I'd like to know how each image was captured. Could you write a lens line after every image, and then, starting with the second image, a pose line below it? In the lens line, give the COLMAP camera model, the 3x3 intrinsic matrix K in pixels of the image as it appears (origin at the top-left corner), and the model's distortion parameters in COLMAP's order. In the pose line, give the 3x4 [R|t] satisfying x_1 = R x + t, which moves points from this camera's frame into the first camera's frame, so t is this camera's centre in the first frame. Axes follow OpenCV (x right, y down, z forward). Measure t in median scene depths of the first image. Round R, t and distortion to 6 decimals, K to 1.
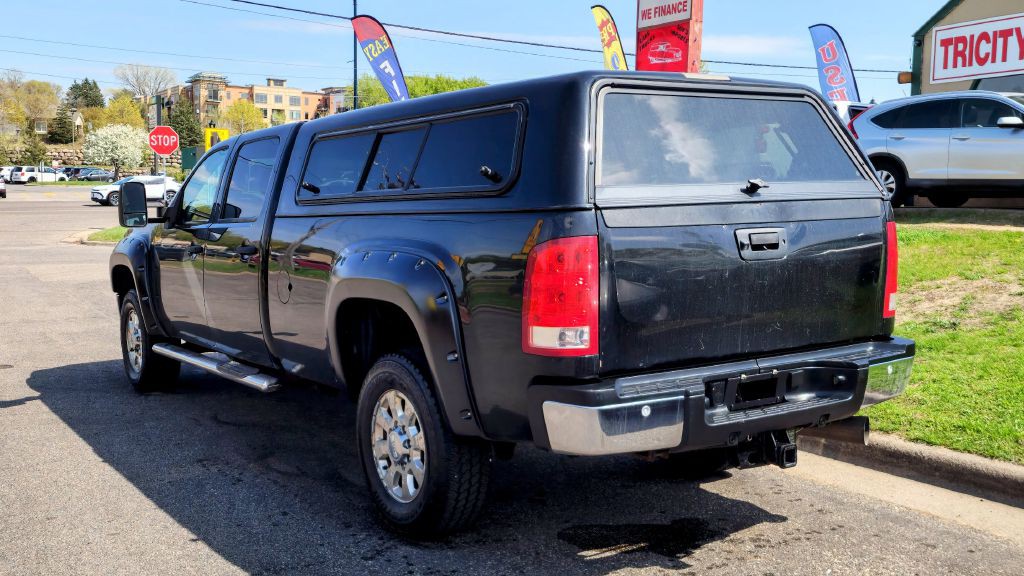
lens RADIAL K [[1030.6, 0, 515.4], [0, 1030.6, 299.6], [0, 0, 1]] dist [0.091936, 0.000000]
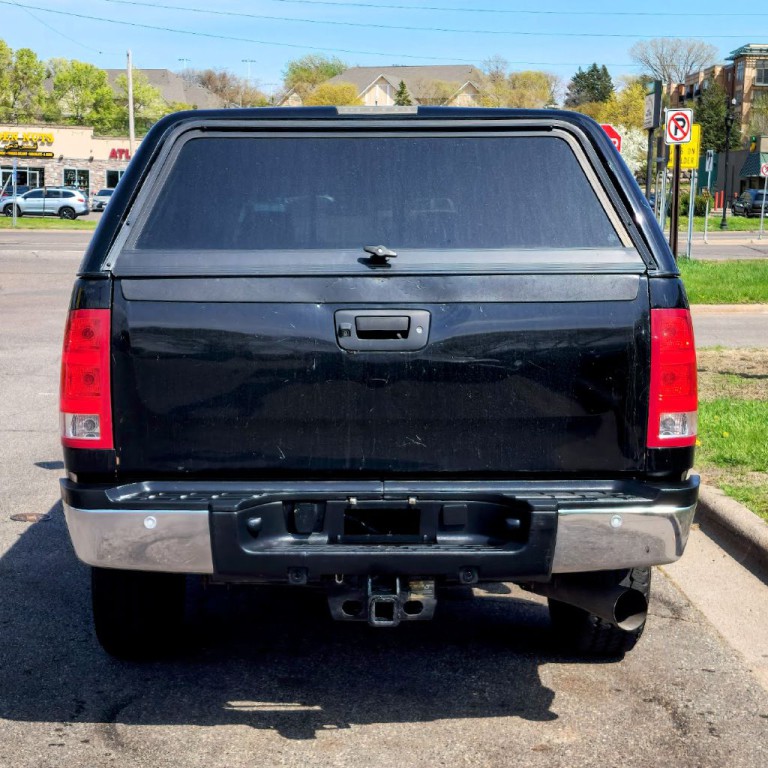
lens RADIAL K [[1573.8, 0, 383.1], [0, 1573.8, 379.0], [0, 0, 1]] dist [0.161473, 0.000000]
pose [[0.835692, 0.067997, -0.544972, 0.713407], [-0.068577, 0.997459, 0.019296, -0.033004], [0.544900, 0.021247, 0.838232, 0.021600]]
